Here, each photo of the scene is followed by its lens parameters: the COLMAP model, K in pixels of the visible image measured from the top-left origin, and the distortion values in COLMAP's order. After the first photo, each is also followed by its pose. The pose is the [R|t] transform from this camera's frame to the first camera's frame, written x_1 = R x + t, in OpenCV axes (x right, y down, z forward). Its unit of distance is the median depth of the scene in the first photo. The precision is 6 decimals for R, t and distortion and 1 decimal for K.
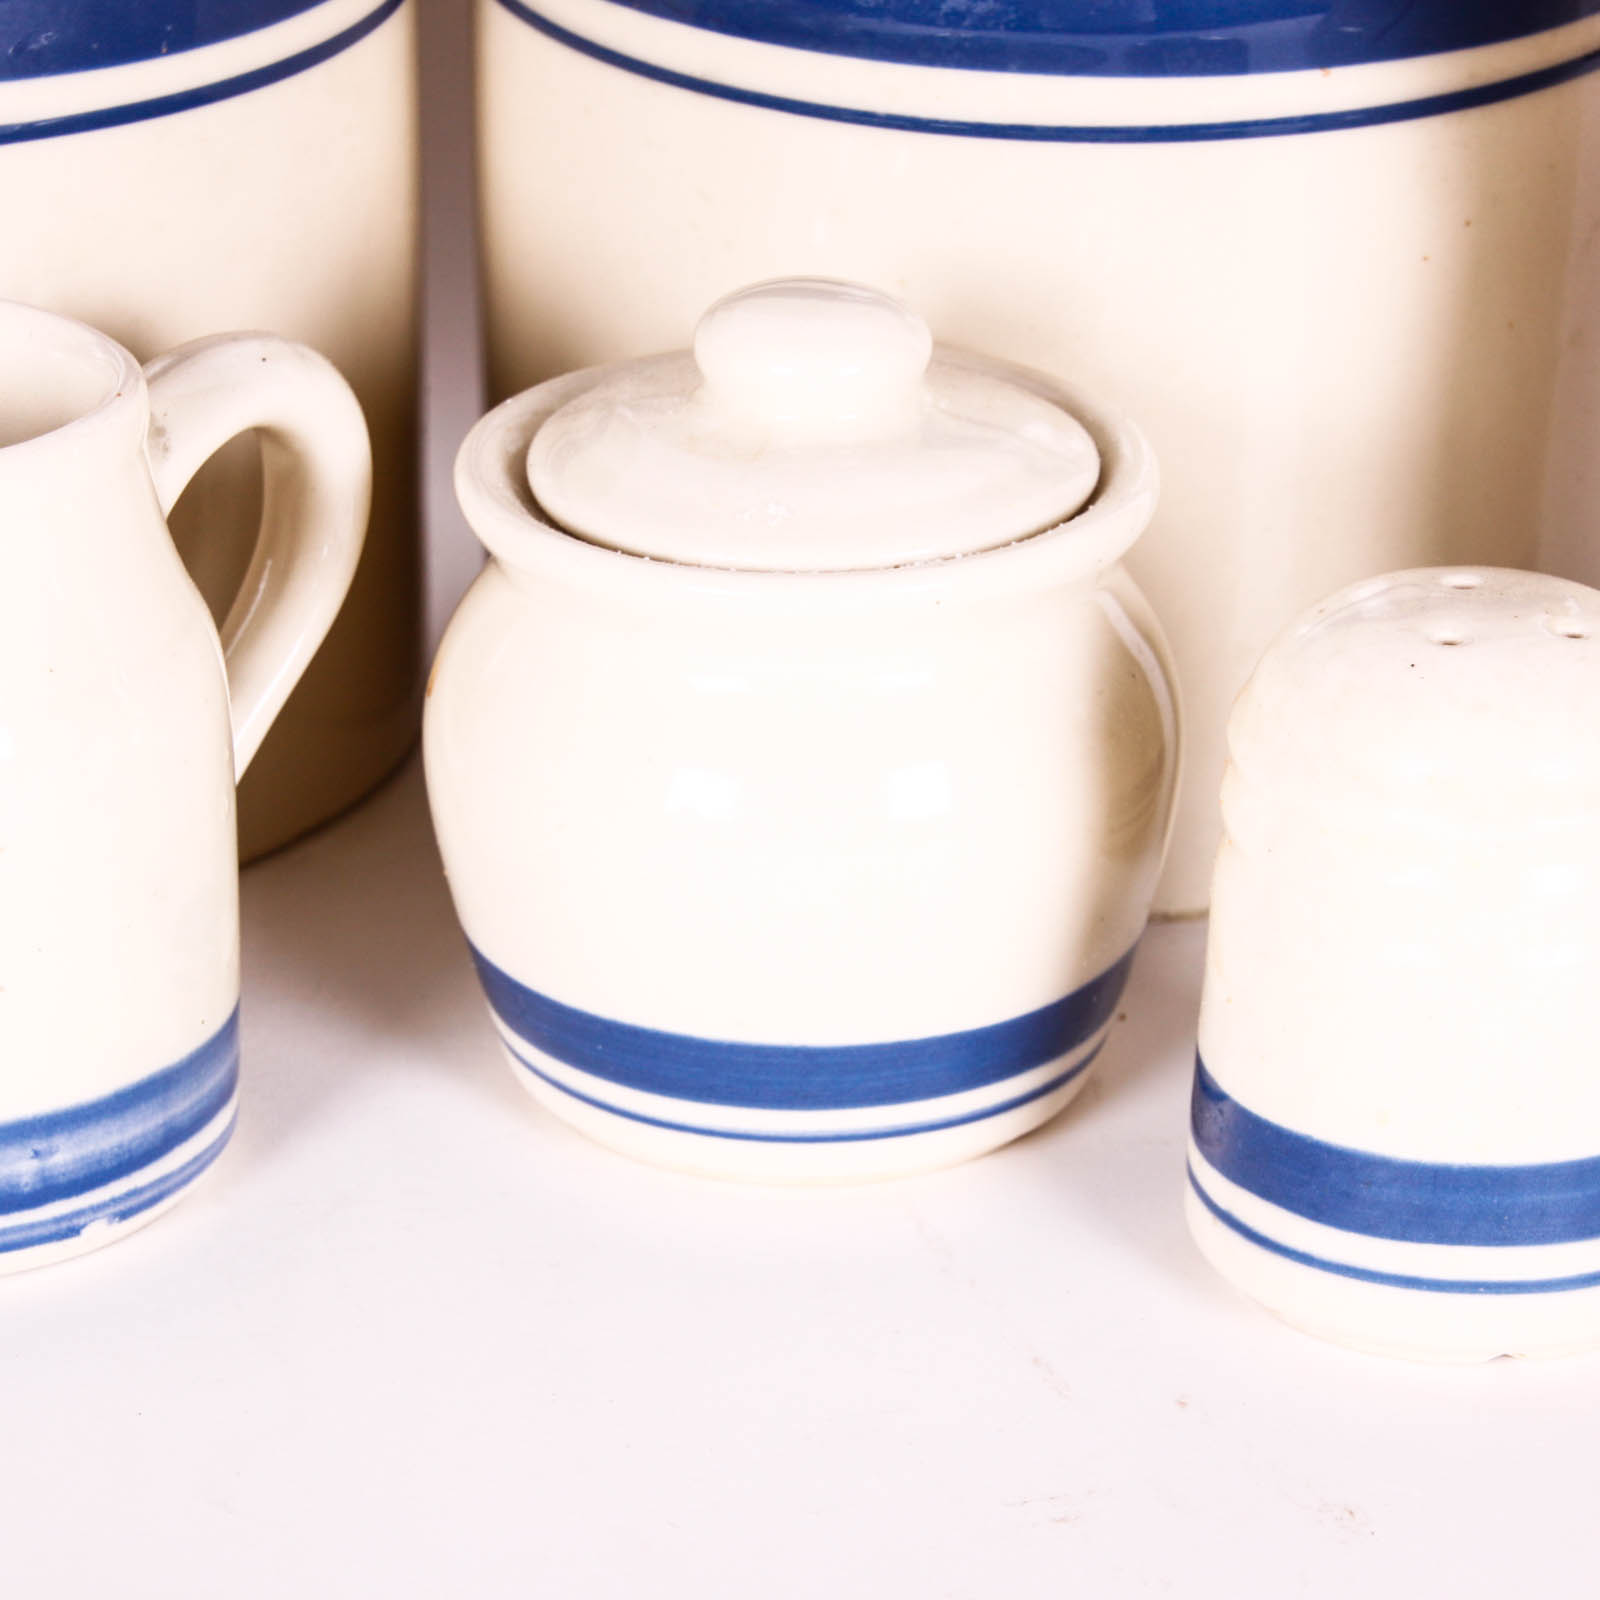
lens RADIAL K [[5756.8, 0, 804.3], [0, 5756.8, 802.9], [0, 0, 1]] dist [0.356316, 0.000000]
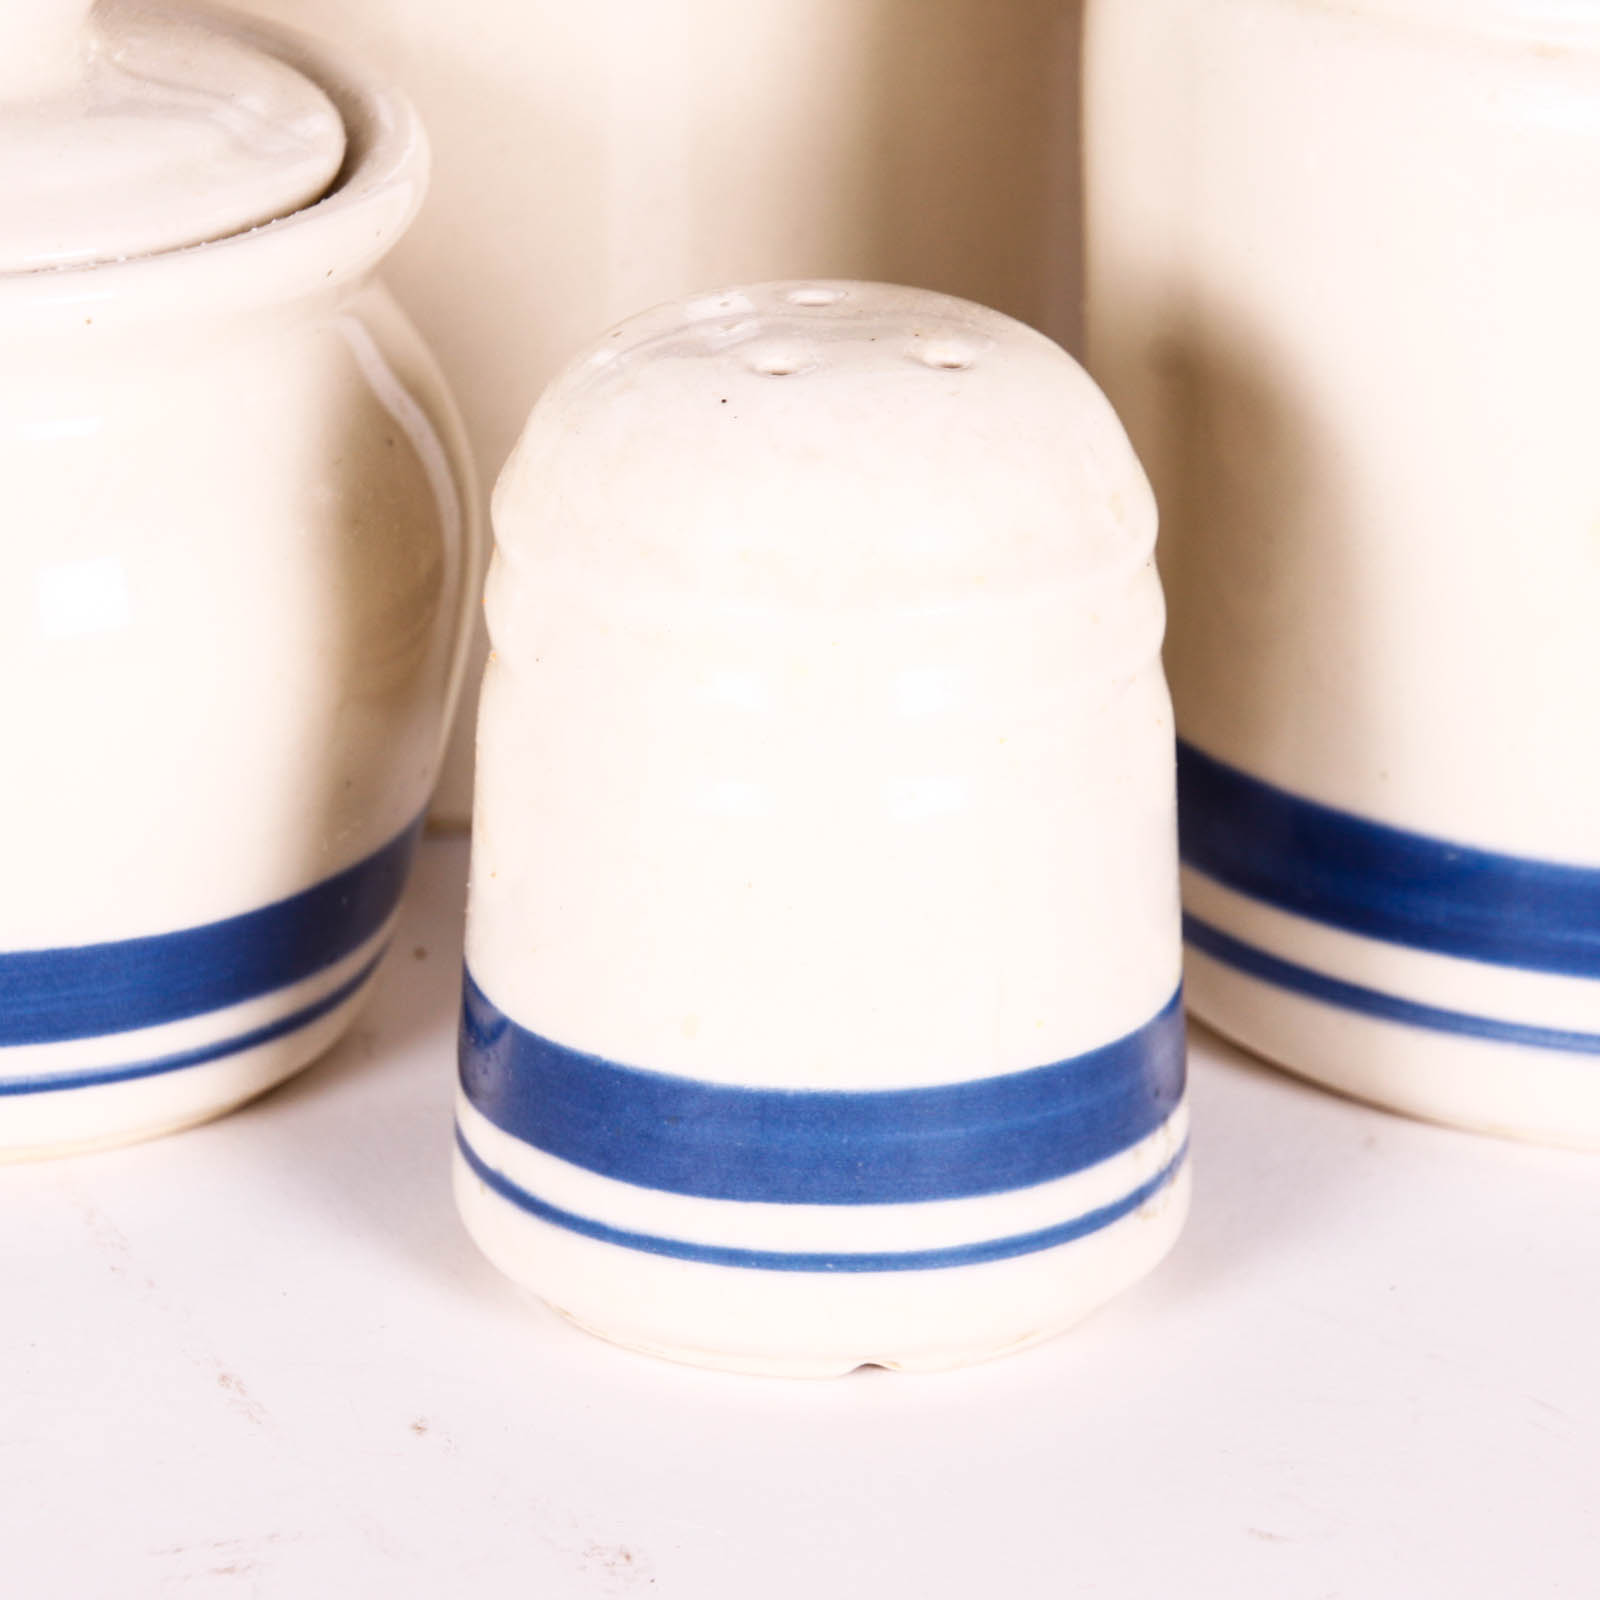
lens RADIAL K [[9963.6, 0, 802.9], [0, 9963.6, 802.4], [0, 0, 1]] dist [1.162801, 0.000000]
pose [[0.999669, 0.001068, 0.025714, 0.079894], [-0.000328, 0.999587, -0.028729, 0.060902], [-0.025735, 0.028711, 0.999256, -0.249656]]
